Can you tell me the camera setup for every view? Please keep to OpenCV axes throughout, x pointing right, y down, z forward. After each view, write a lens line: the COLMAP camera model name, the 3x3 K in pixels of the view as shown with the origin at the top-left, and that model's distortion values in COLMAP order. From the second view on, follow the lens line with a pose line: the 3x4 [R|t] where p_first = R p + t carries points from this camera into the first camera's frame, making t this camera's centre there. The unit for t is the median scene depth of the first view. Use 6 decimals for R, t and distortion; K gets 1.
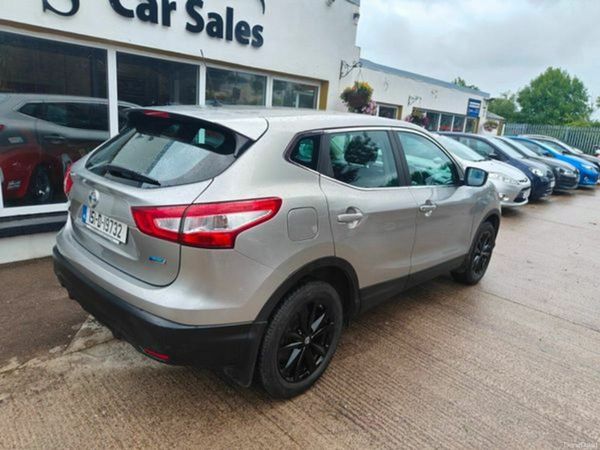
lens RADIAL K [[433.2, 0, 326.7], [0, 433.2, 218.2], [0, 0, 1]] dist [0.031364, -0.008165]
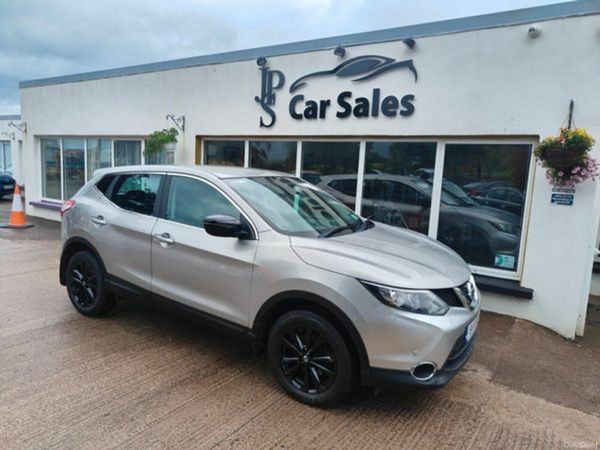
lens RADIAL K [[433.2, 0, 295.5], [0, 433.2, 225.0], [0, 0, 1]] dist [0.031364, -0.008165]
pose [[0.103234, 0.060675, -0.992805, 0.891713], [-0.265623, 0.963570, 0.031268, -0.120793], [0.958534, 0.260484, 0.115590, 0.755770]]
